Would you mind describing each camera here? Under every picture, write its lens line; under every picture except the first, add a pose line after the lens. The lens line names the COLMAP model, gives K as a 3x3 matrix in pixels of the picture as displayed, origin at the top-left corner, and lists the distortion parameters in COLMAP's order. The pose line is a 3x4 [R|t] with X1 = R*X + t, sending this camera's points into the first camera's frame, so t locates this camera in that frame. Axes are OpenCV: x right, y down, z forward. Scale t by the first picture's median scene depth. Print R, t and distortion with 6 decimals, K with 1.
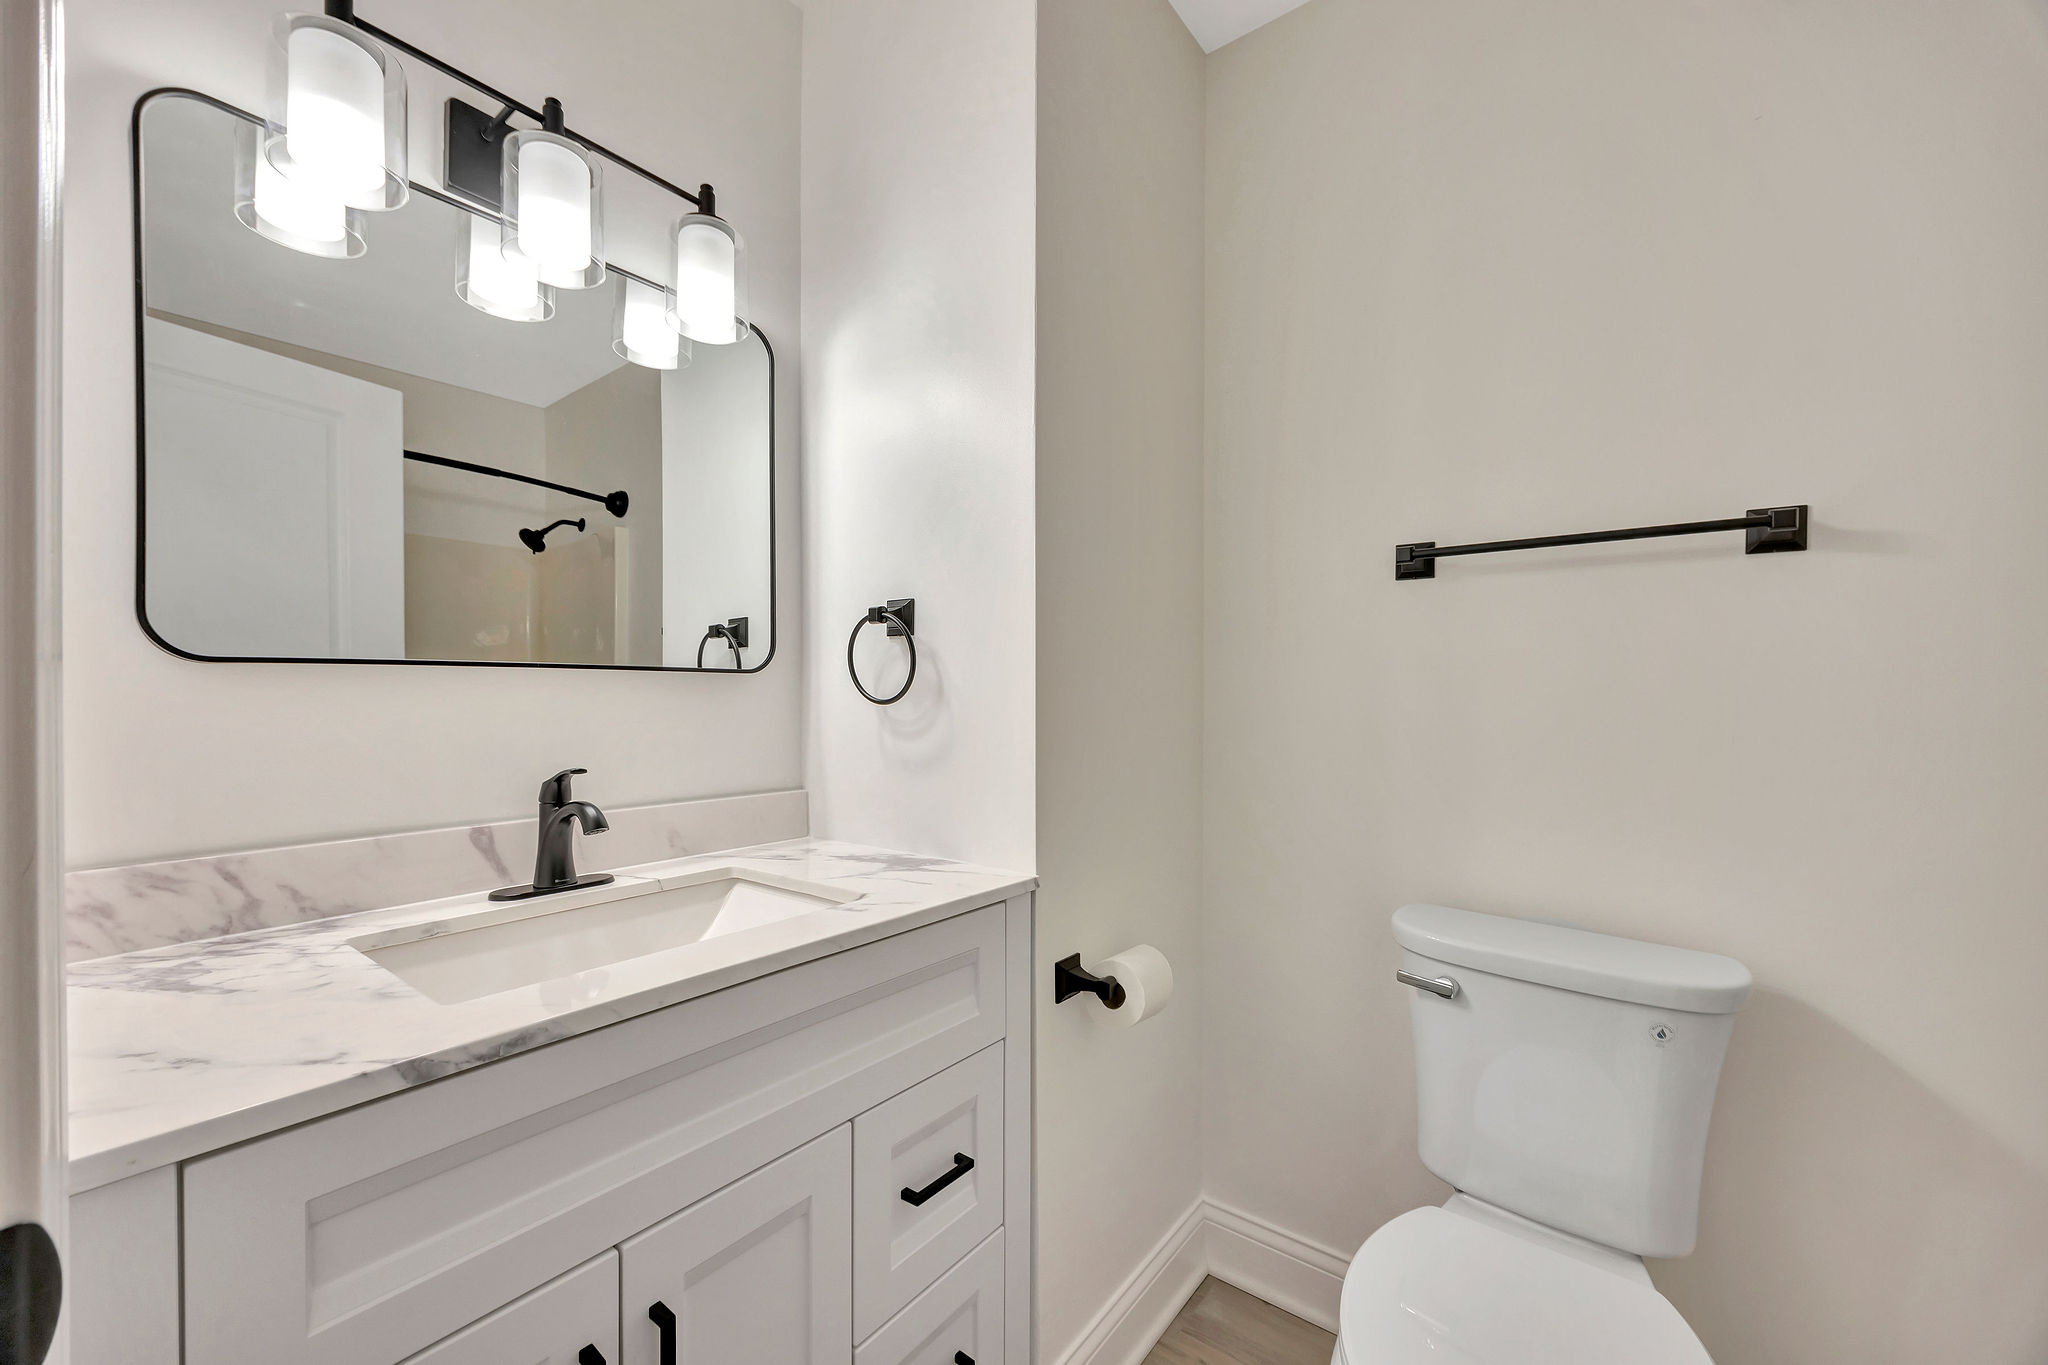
lens RADIAL K [[802.2, 0, 1022.6], [0, 802.2, 695.4], [0, 0, 1]] dist [0.002529, 0.000215]
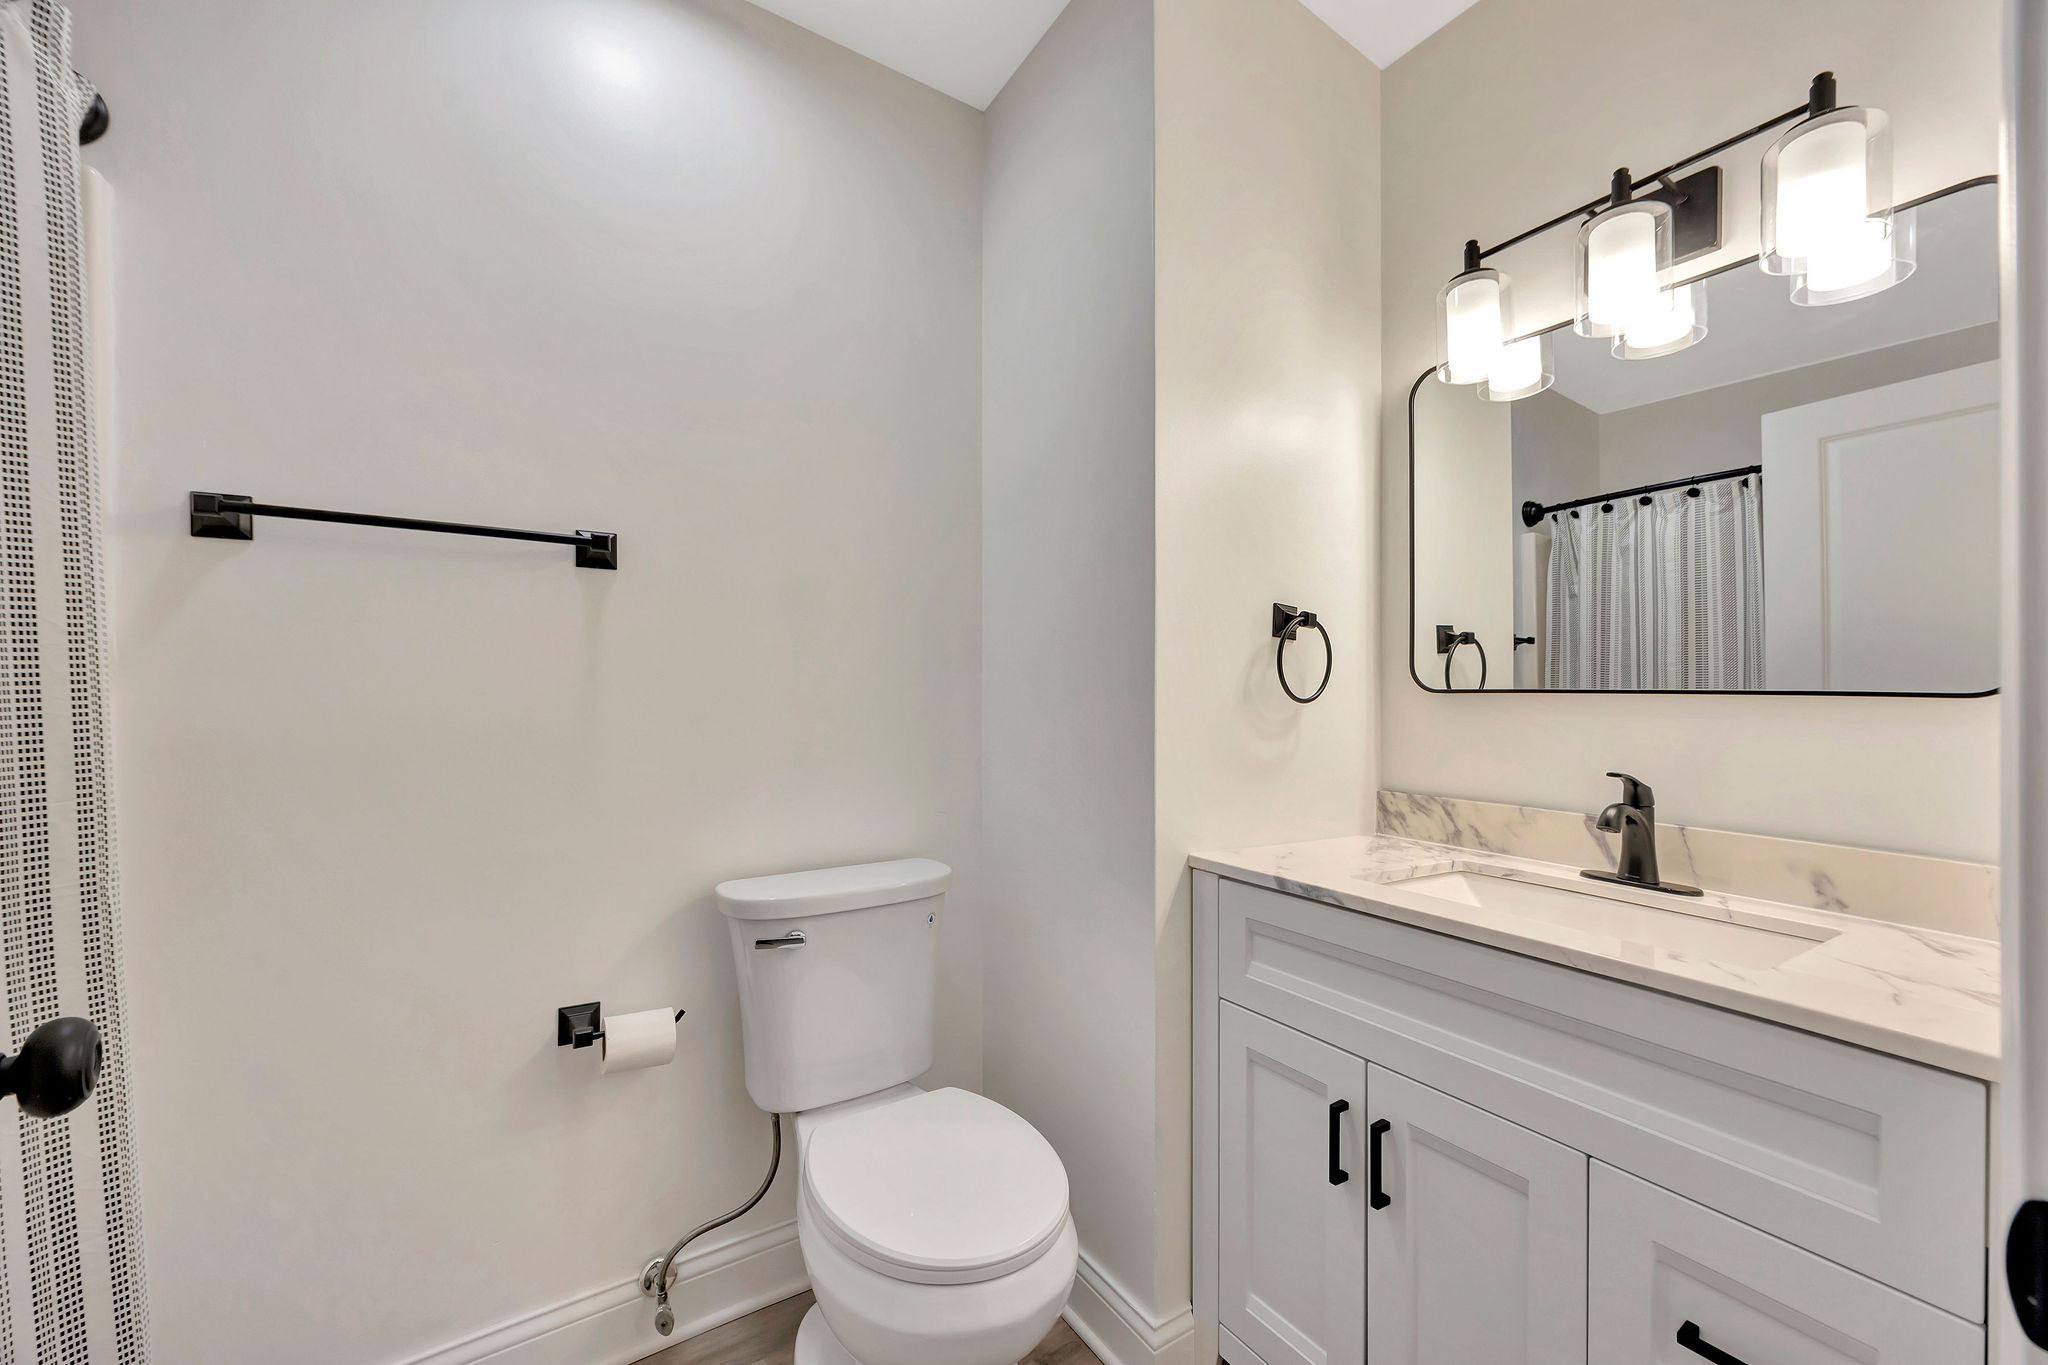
lens RADIAL K [[802.2, 0, 1022.6], [0, 802.2, 695.4], [0, 0, 1]] dist [0.002529, 0.000215]
pose [[-0.329441, -0.008718, -0.944136, 0.942546], [-0.015216, 0.999877, -0.003923, -0.008299], [0.944053, 0.013073, -0.329533, 0.685303]]
